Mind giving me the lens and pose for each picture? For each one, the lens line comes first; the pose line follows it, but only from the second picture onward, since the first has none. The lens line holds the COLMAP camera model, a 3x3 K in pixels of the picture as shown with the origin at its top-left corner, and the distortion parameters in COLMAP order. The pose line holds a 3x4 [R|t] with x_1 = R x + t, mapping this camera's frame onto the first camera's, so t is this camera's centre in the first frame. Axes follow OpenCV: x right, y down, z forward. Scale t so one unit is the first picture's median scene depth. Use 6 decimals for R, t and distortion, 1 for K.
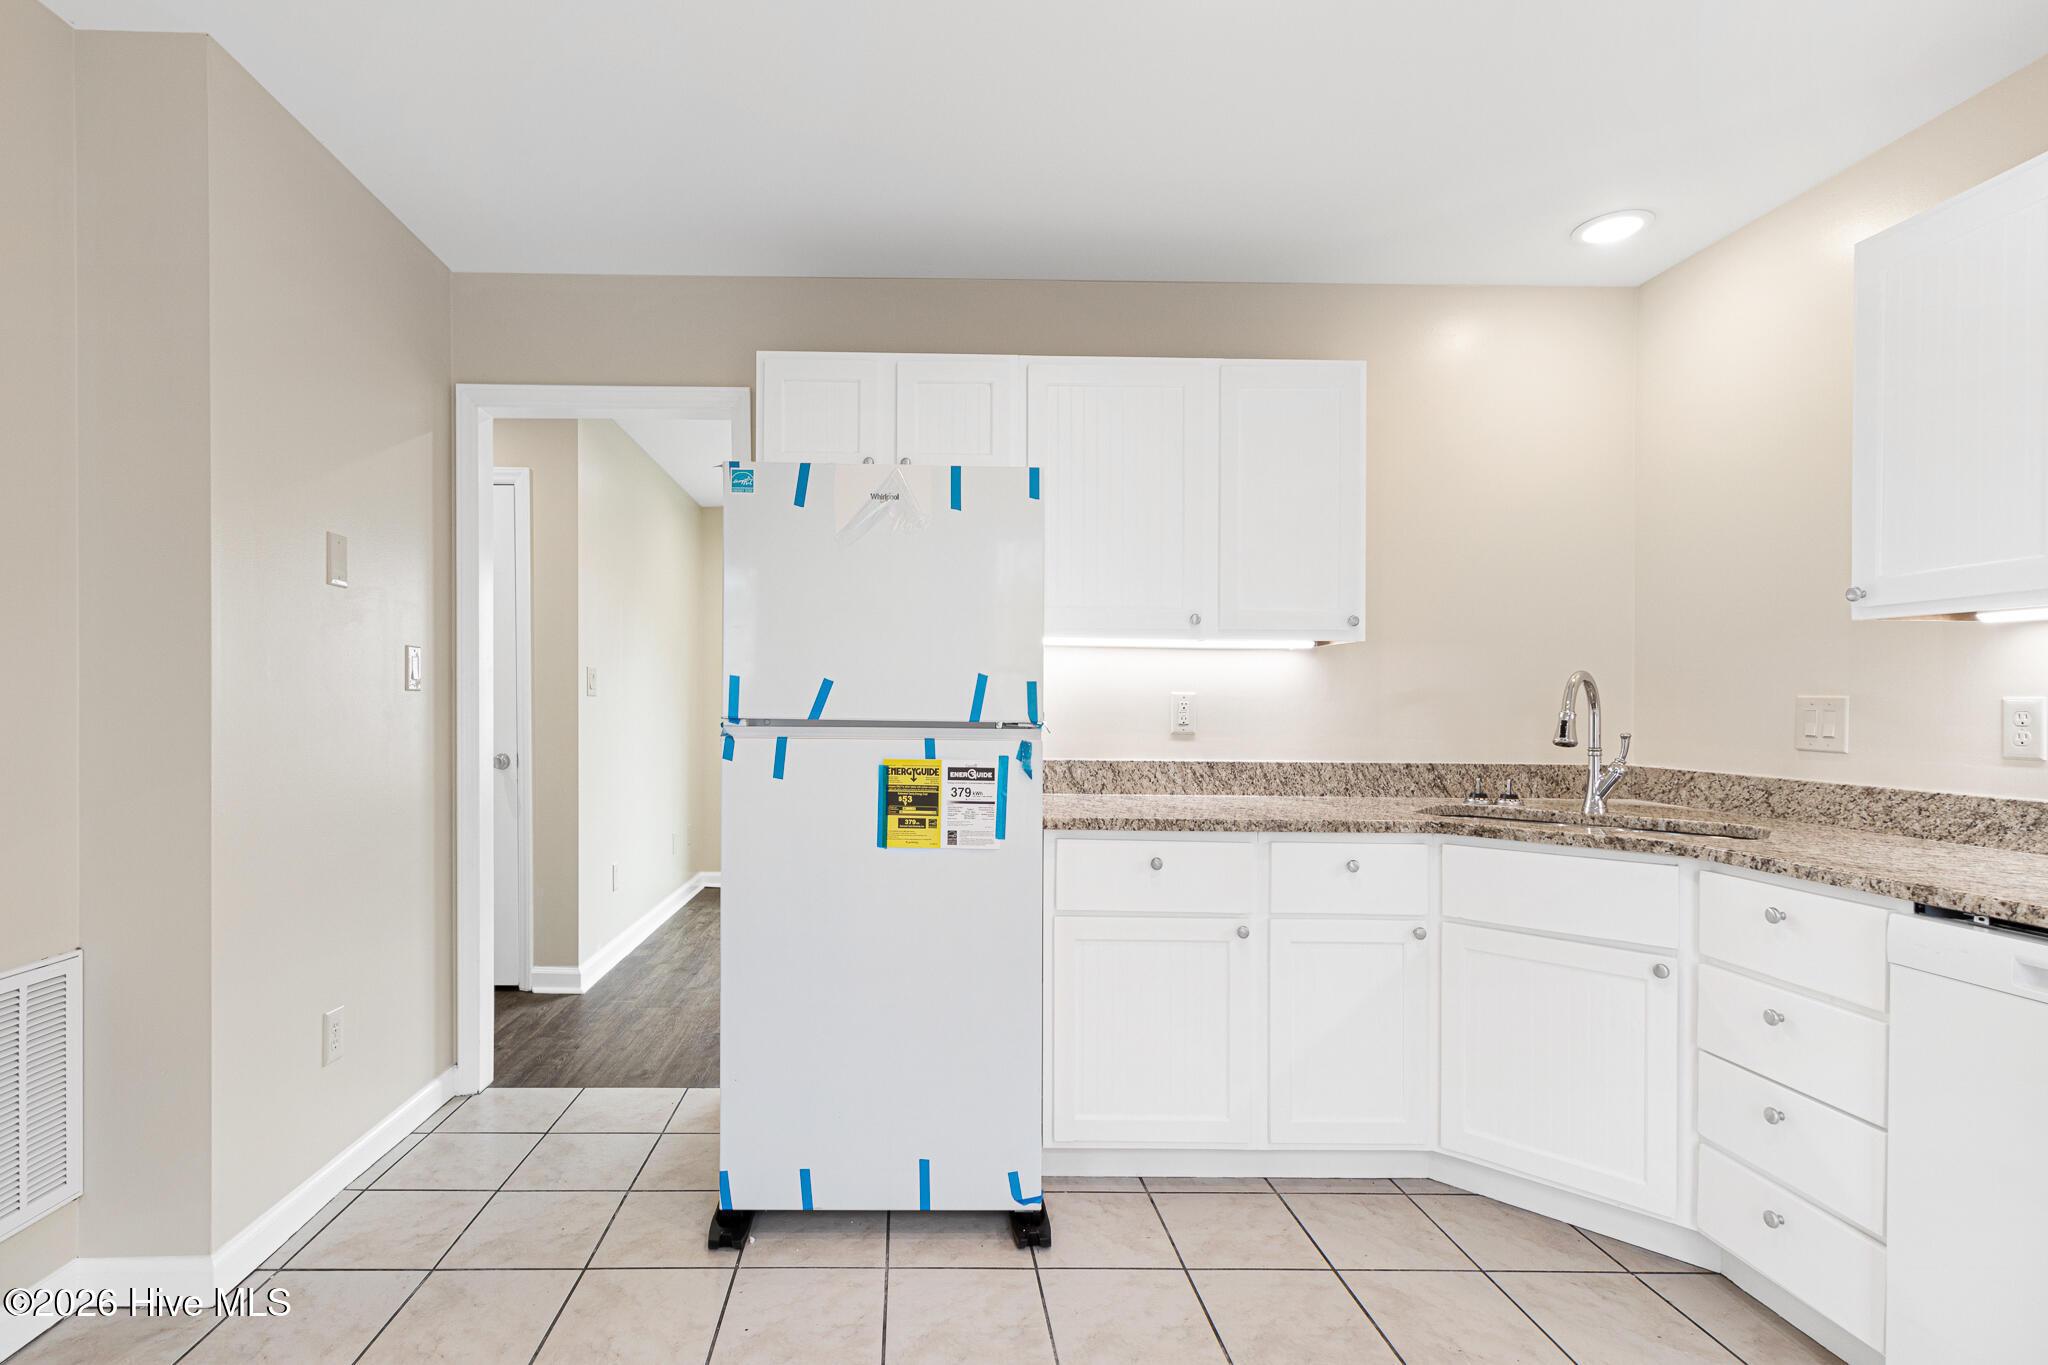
lens RADIAL K [[1025.3, 0, 901.4], [0, 1025.3, 724.8], [0, 0, 1]] dist [0.002420, 0.001123]
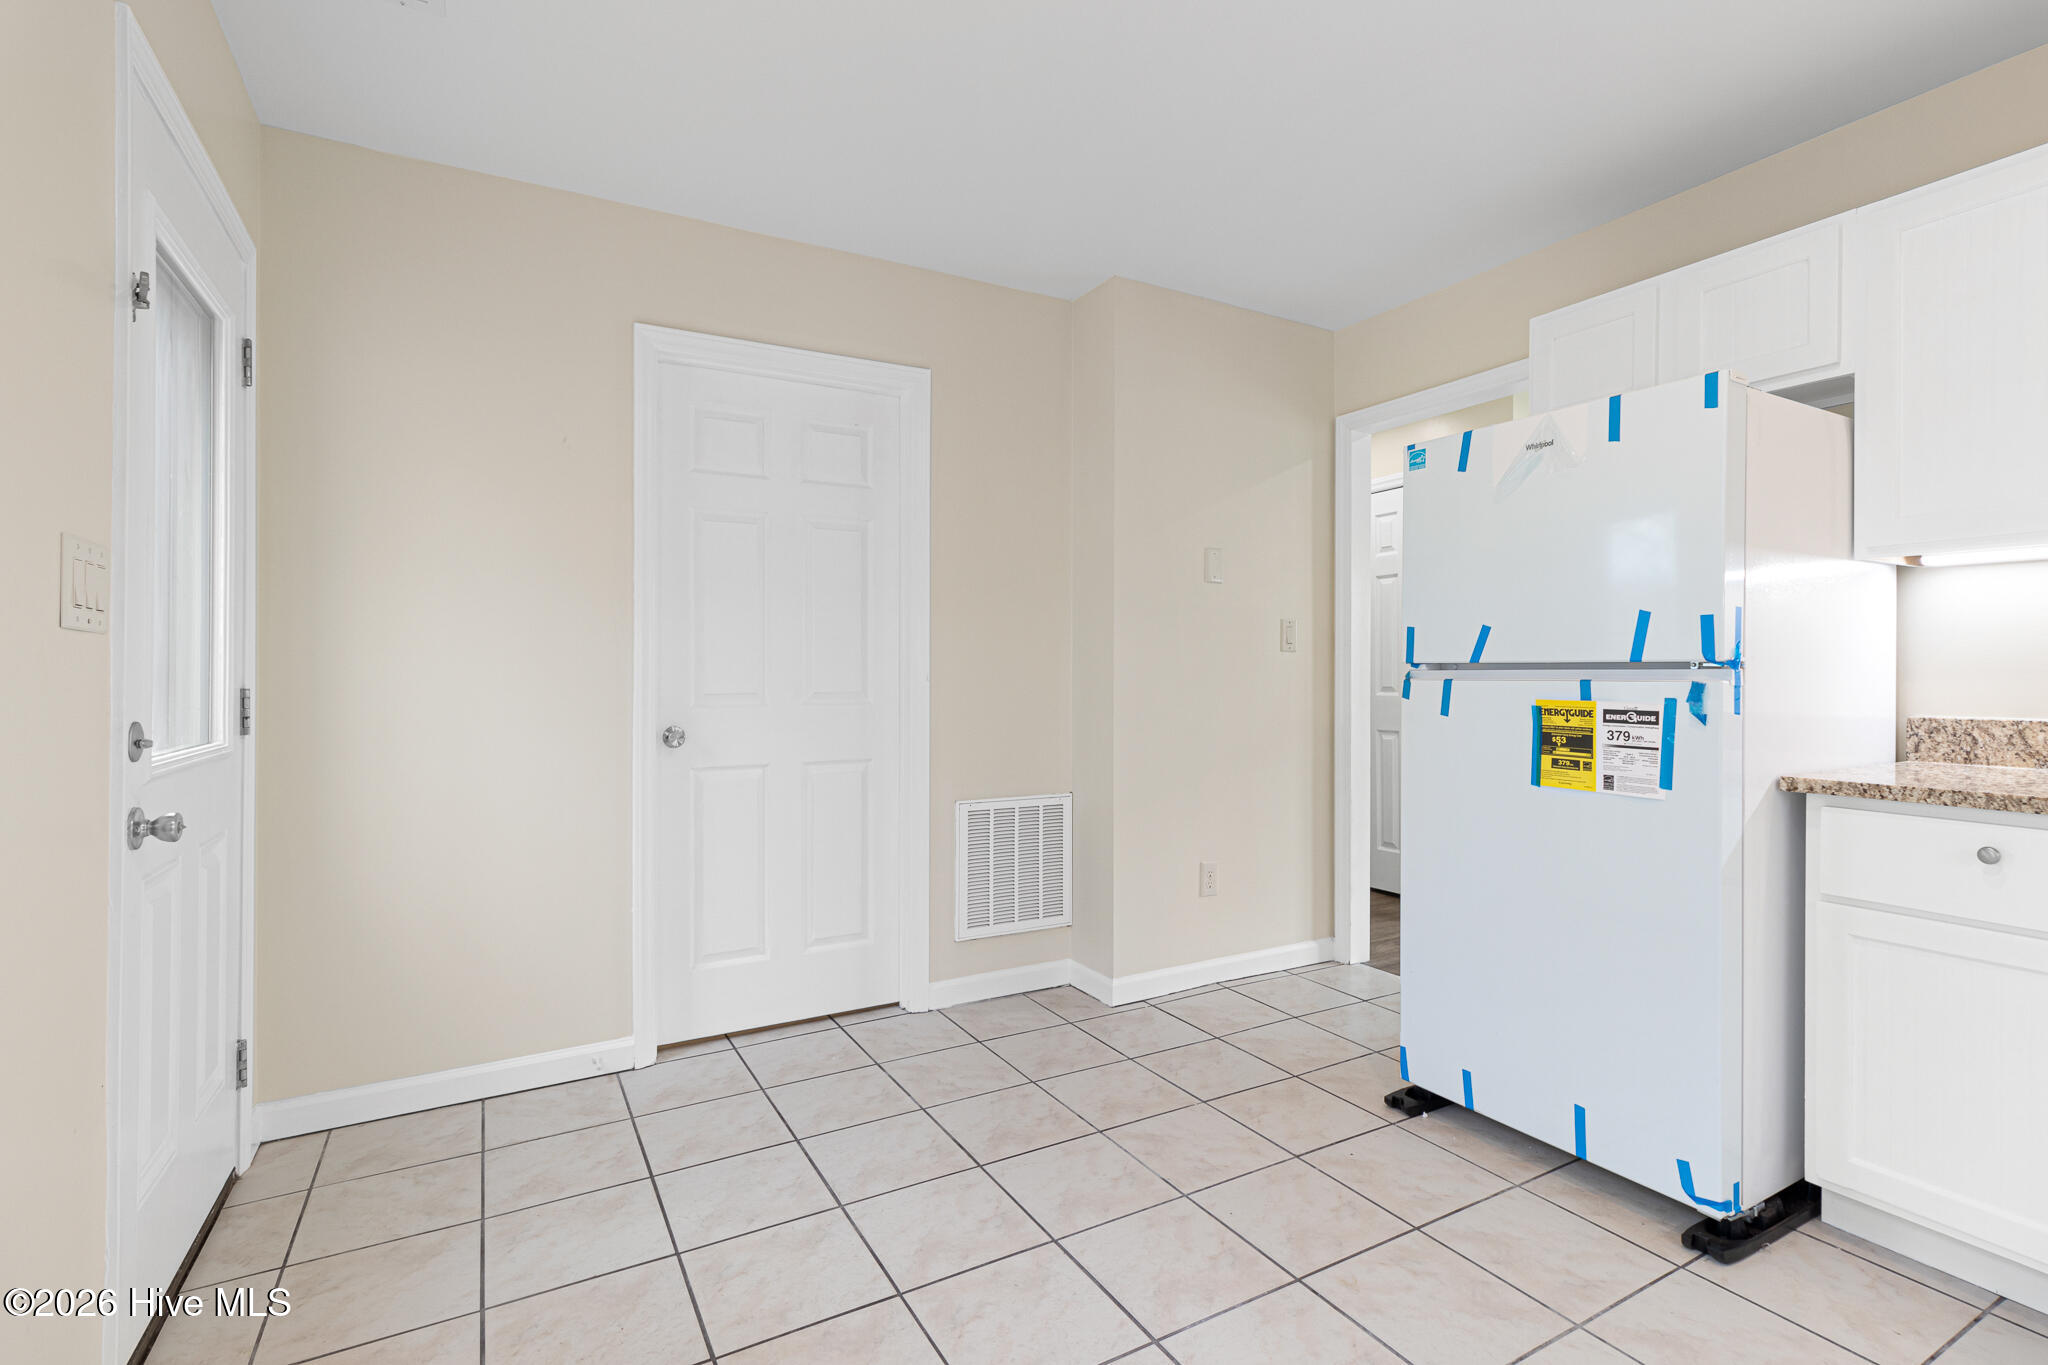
lens RADIAL K [[895.4, 0, 952.9], [0, 895.4, 696.4], [0, 0, 1]] dist [0.002412, 0.000238]
pose [[0.452418, 0.014136, -0.891694, 0.521185], [-0.013613, 0.999867, 0.008944, 0.030018], [0.891702, 0.008092, 0.452551, 0.067922]]
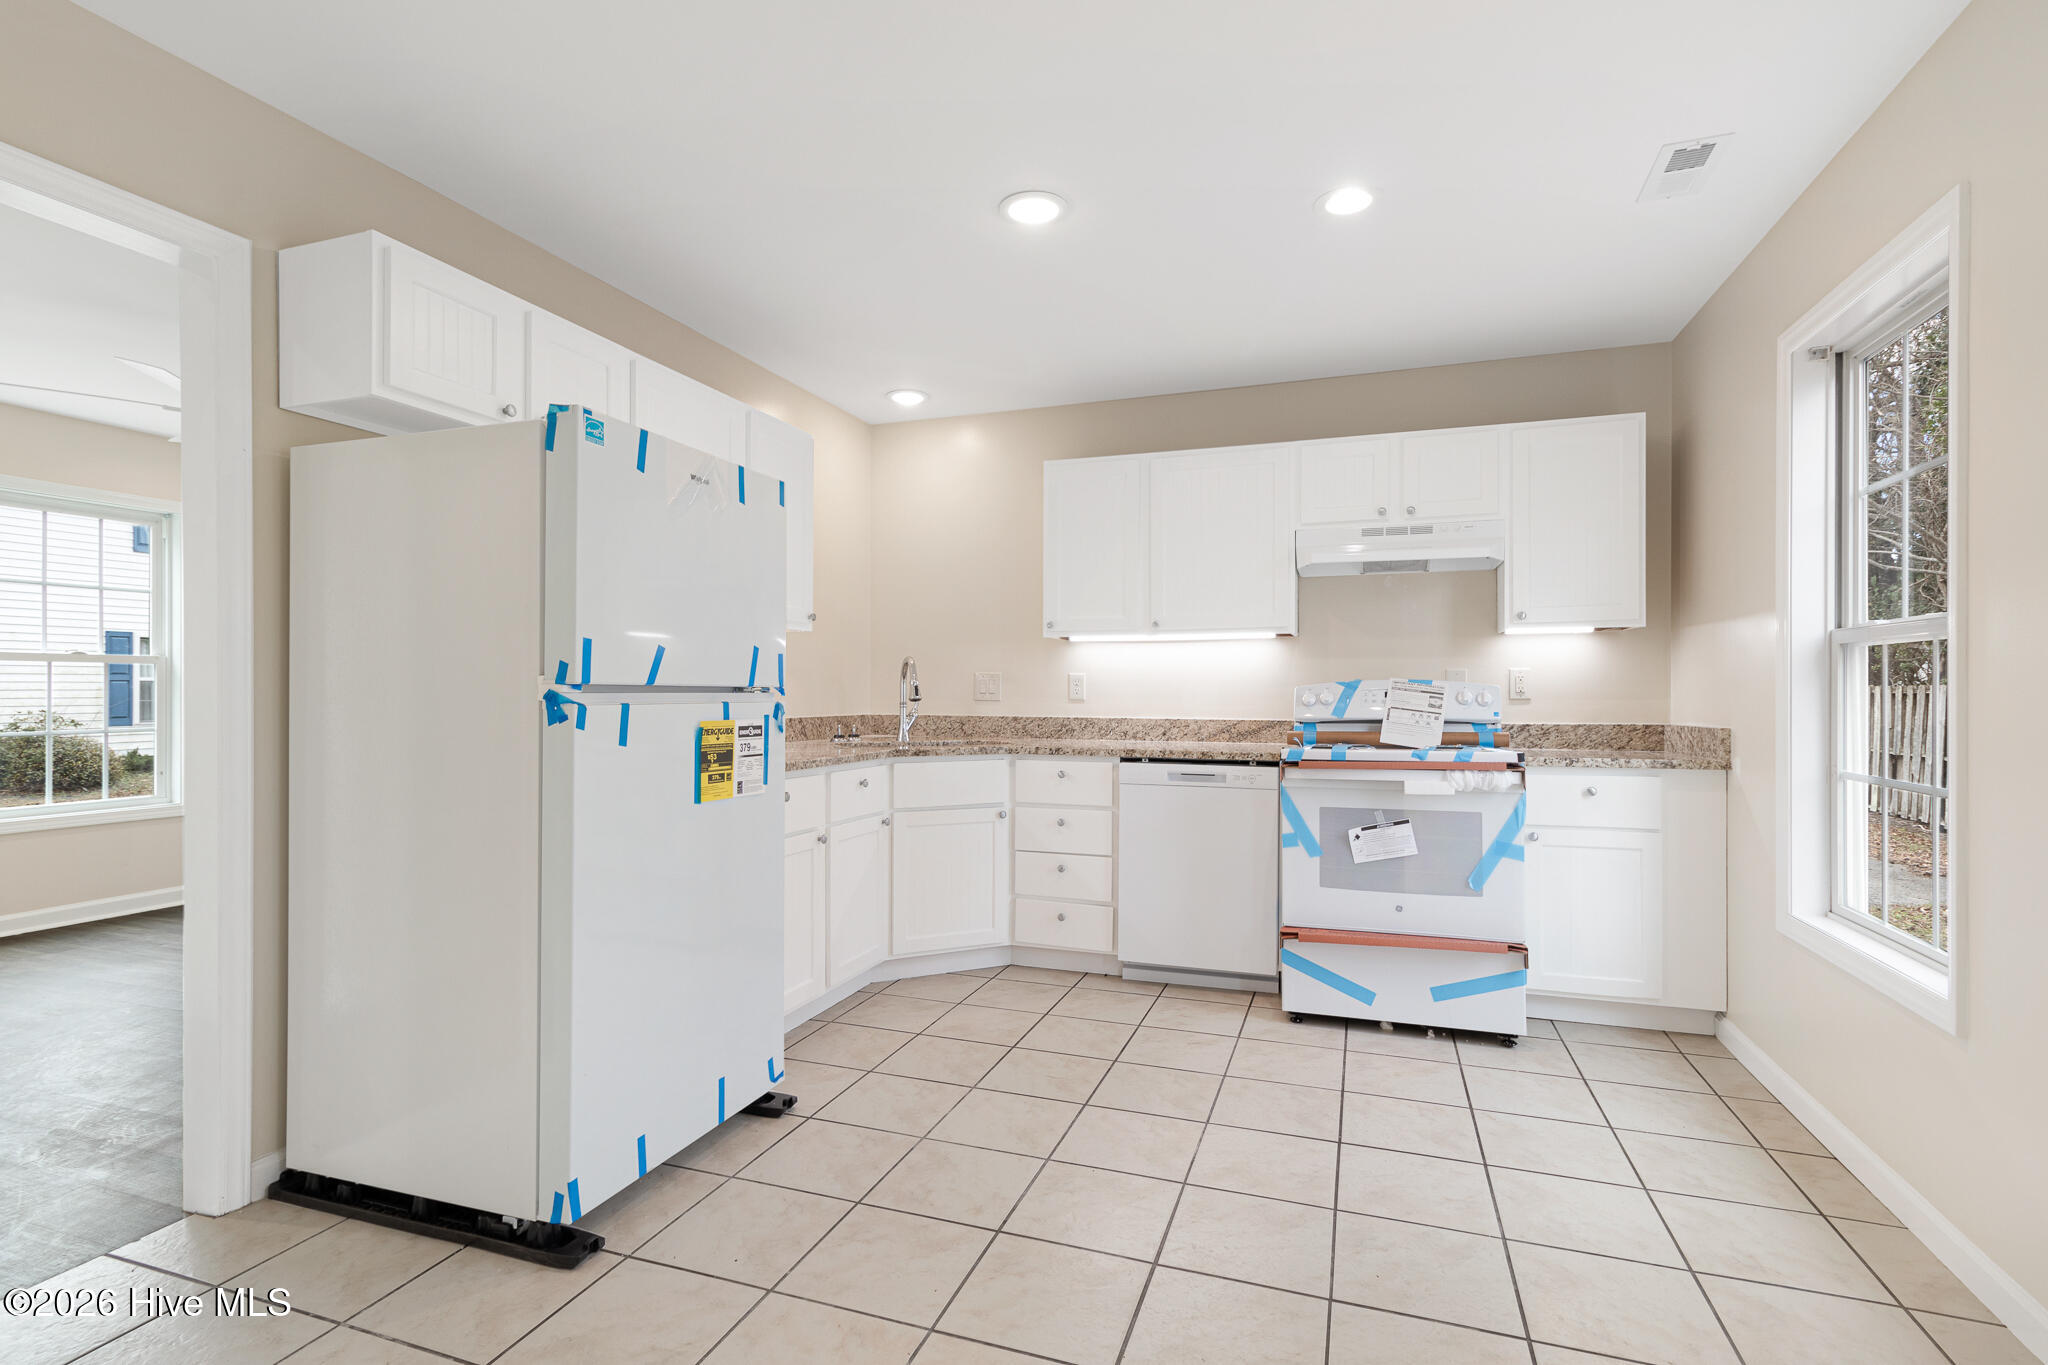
lens RADIAL K [[962.9, 0, 1032.2], [0, 962.9, 703.2], [0, 0, 1]] dist [-0.000572, -0.000063]
pose [[0.316916, -0.019393, 0.948255, -0.870390], [0.018953, 0.999721, 0.014112, 0.006370], [-0.948264, 0.013500, 0.317195, 0.344123]]
